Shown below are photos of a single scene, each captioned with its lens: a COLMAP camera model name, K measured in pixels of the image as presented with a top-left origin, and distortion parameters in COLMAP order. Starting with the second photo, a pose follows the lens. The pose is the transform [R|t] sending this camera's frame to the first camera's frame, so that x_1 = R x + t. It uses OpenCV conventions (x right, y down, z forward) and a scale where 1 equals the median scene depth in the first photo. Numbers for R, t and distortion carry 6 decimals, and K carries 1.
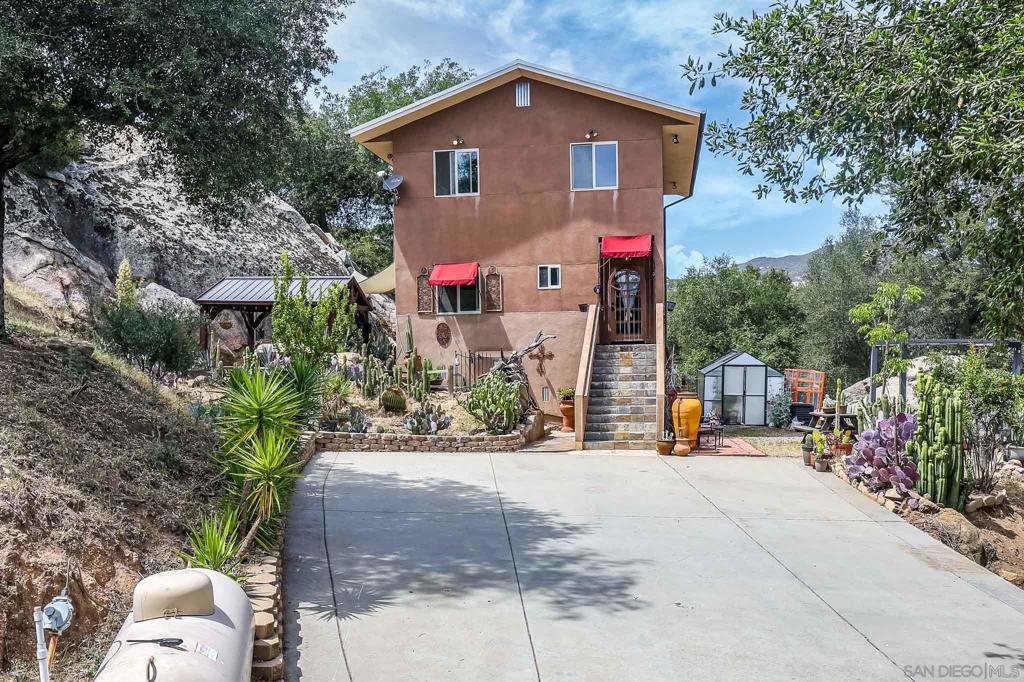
lens RADIAL K [[921.5, 0, 513.5], [0, 921.5, 389.1], [0, 0, 1]] dist [0.000321, 0.004958]
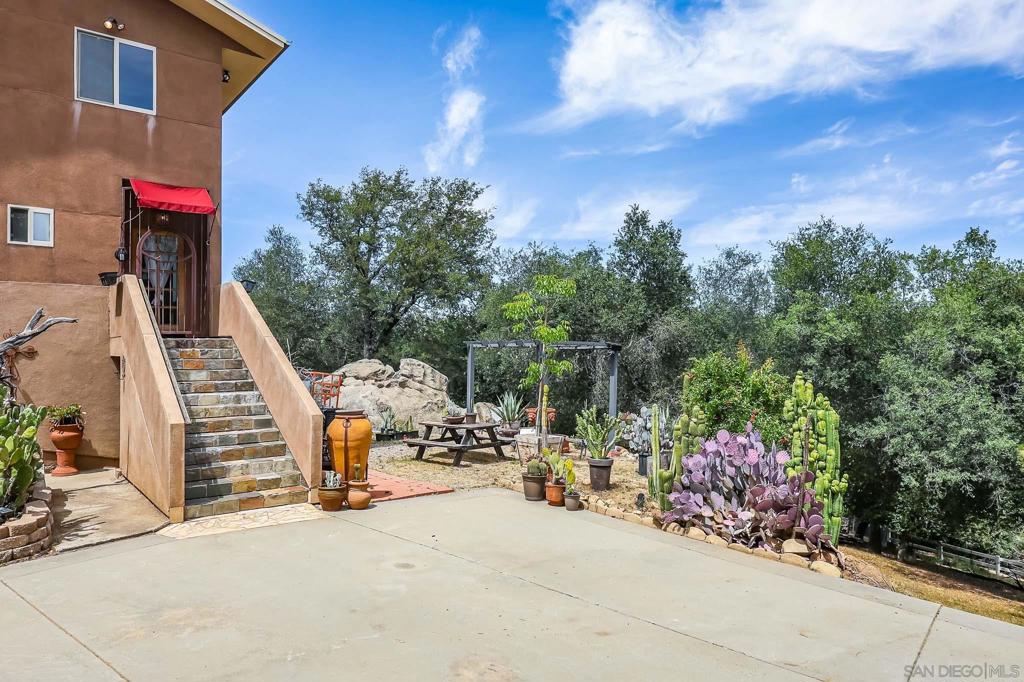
lens RADIAL K [[675.5, 0, 512.0], [0, 675.5, 341.0], [0, 0, 1]] dist [0.000409, 0.003371]
pose [[0.675994, 0.024716, 0.736492, -0.076158], [0.020557, 0.998416, -0.052375, -0.014097], [-0.736620, 0.050546, 0.674416, 0.462491]]
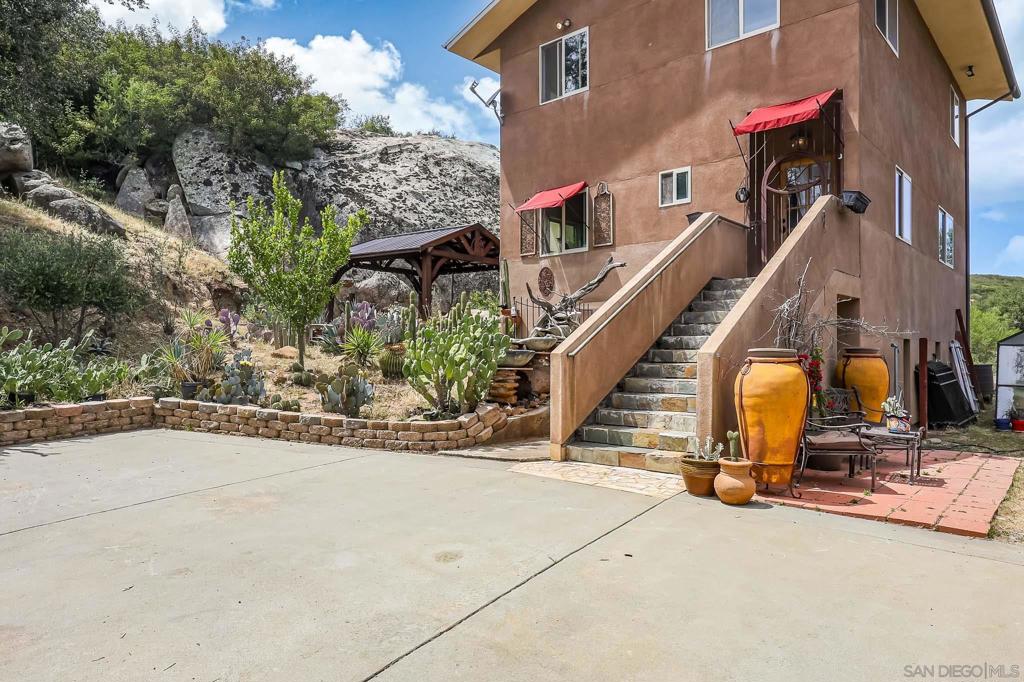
lens RADIAL K [[656.4, 0, 520.8], [0, 656.4, 350.7], [0, 0, 1]] dist [-0.001587, -0.001351]
pose [[0.848123, 0.010270, -0.529700, 0.198866], [-0.029335, 0.999189, -0.027597, 0.012867], [0.528986, 0.038945, 0.847736, 0.548764]]
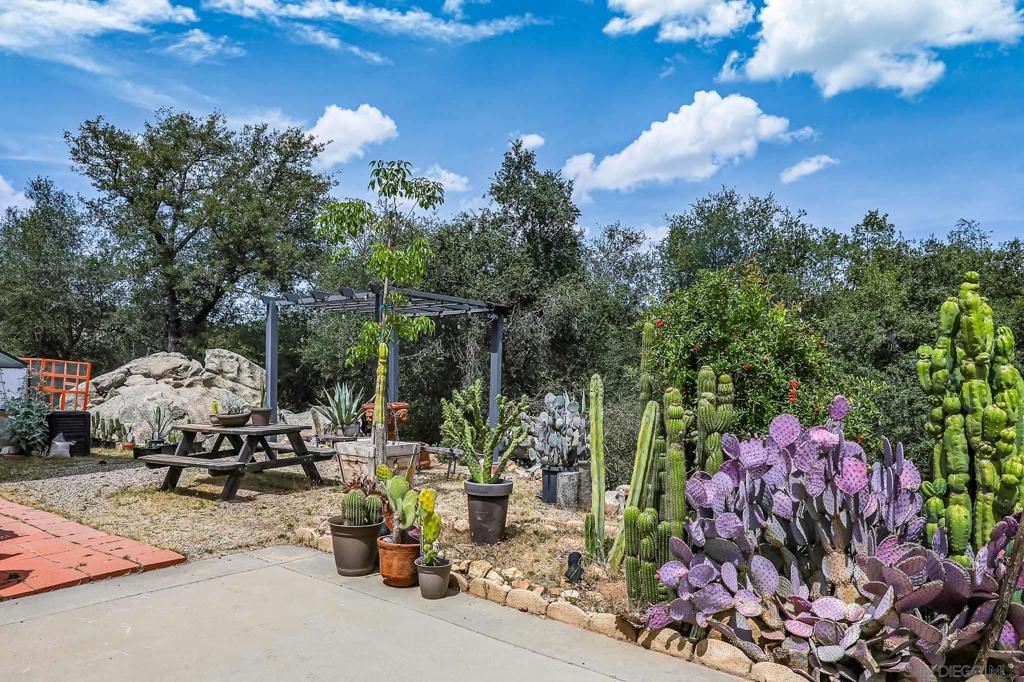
lens RADIAL K [[676.3, 0, 511.7], [0, 676.3, 389.7], [0, 0, 1]] dist [0.005065, 0.000179]
pose [[0.513816, -0.018819, 0.857694, 0.092406], [0.025269, 0.999658, 0.006797, 0.007223], [-0.857528, 0.018181, 0.514116, 0.592289]]
